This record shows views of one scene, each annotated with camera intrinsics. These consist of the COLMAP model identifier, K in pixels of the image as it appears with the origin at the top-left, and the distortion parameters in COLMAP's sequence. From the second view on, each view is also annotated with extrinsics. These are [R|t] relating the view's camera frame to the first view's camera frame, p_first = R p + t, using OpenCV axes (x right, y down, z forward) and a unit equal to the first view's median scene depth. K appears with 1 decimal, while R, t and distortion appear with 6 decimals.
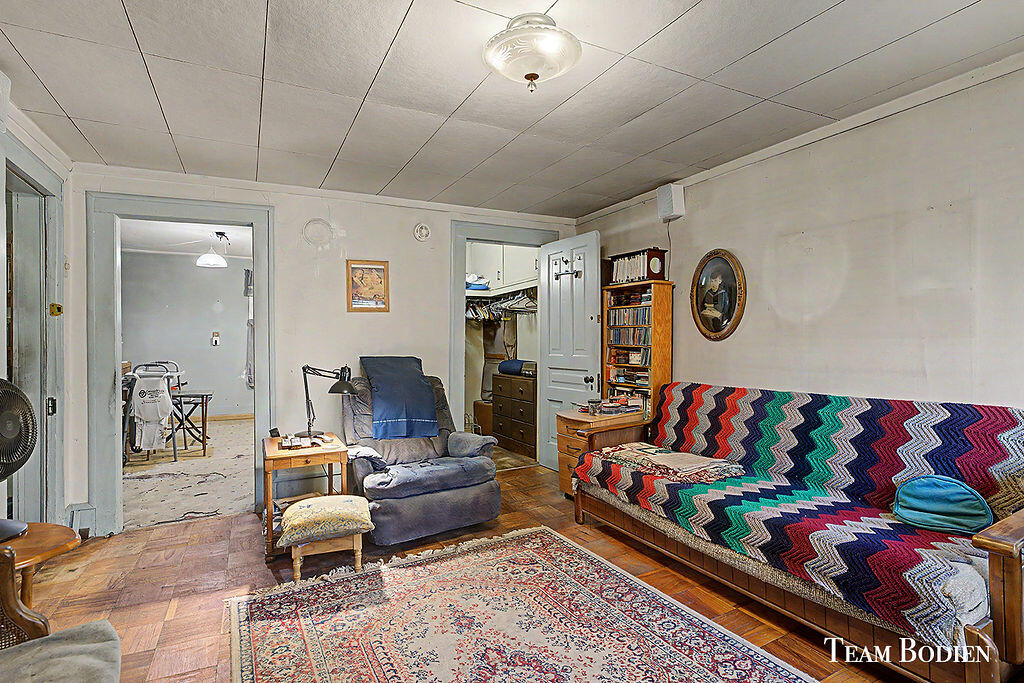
lens RADIAL K [[515.3, 0, 513.9], [0, 515.3, 340.3], [0, 0, 1]] dist [0.004237, 0.000465]
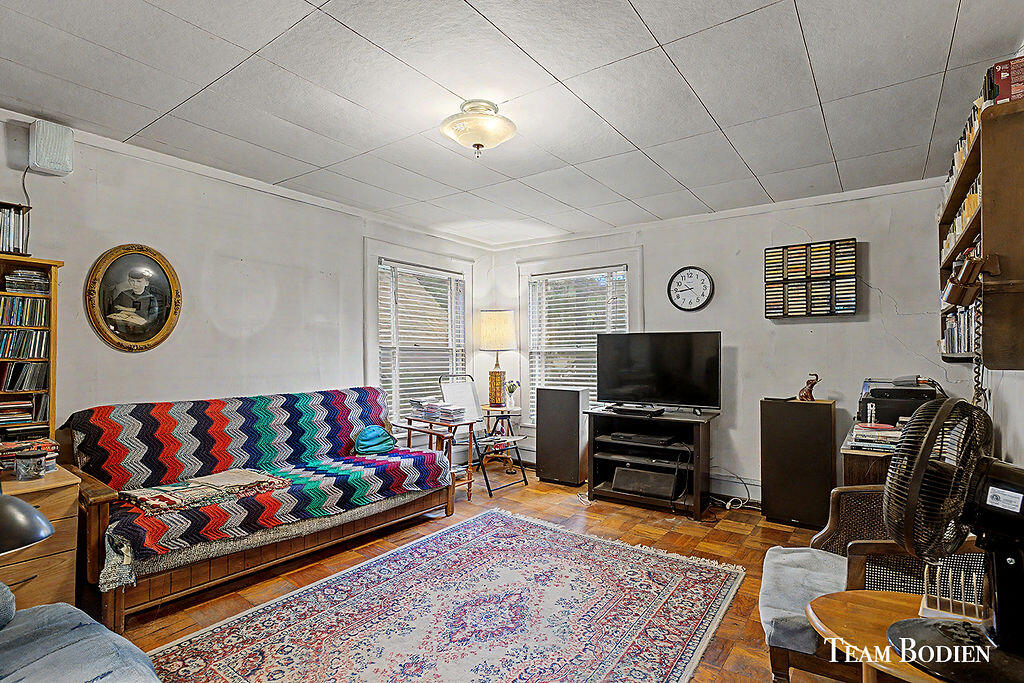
lens RADIAL K [[515.3, 0, 501.1], [0, 515.3, 357.8], [0, 0, 1]] dist [0.004237, 0.000465]
pose [[-0.433618, -0.011104, 0.901029, -0.756771], [-0.011766, 0.999909, 0.006660, -0.002144], [-0.901020, -0.007714, -0.433709, 0.983529]]
